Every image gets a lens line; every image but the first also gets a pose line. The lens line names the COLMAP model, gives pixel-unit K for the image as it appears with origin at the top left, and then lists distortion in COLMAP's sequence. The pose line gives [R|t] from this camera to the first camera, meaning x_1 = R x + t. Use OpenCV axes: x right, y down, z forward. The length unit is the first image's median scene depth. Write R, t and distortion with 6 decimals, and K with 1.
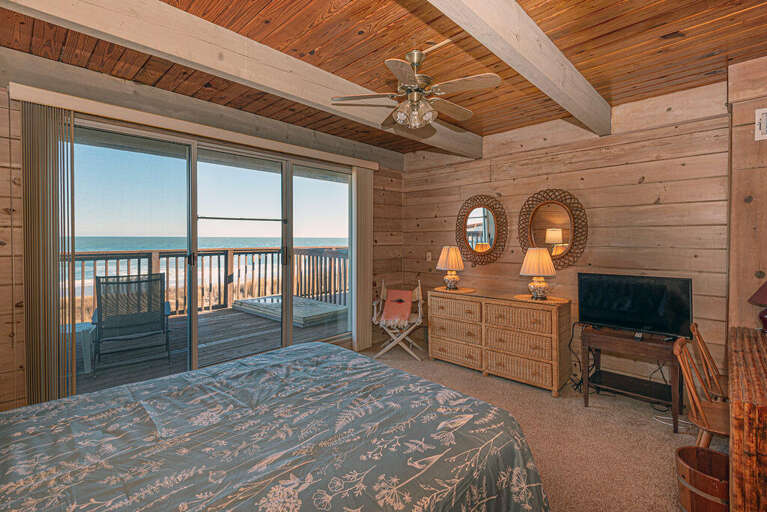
lens RADIAL K [[362.2, 0, 373.7], [0, 362.2, 248.9], [0, 0, 1]] dist [0.033688, -0.015181]
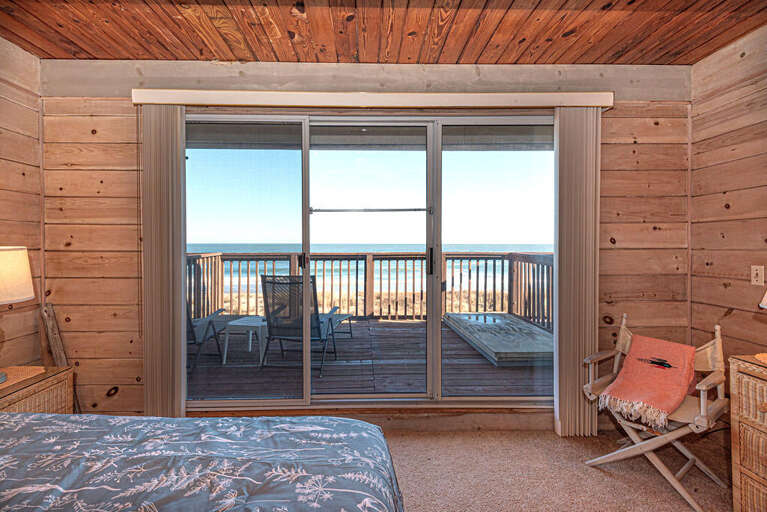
lens RADIAL K [[362.2, 0, 373.7], [0, 362.2, 248.9], [0, 0, 1]] dist [0.033688, -0.015181]
pose [[0.718978, 0.007279, -0.694995, 0.147945], [-0.021119, 0.999712, -0.011377, 0.005842], [0.694712, 0.022857, 0.718925, 0.409595]]
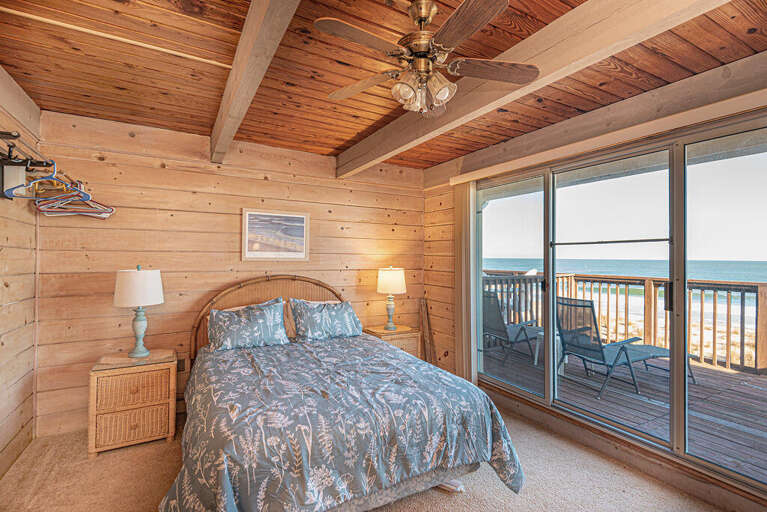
lens RADIAL K [[364.4, 0, 383.5], [0, 364.4, 256.0], [0, 0, 1]] dist [0.000156, -0.000191]
pose [[-0.274044, -0.009509, -0.961670, 0.474566], [-0.045331, 0.998967, 0.003041, -0.028639], [0.960648, 0.044427, -0.274192, 0.667184]]
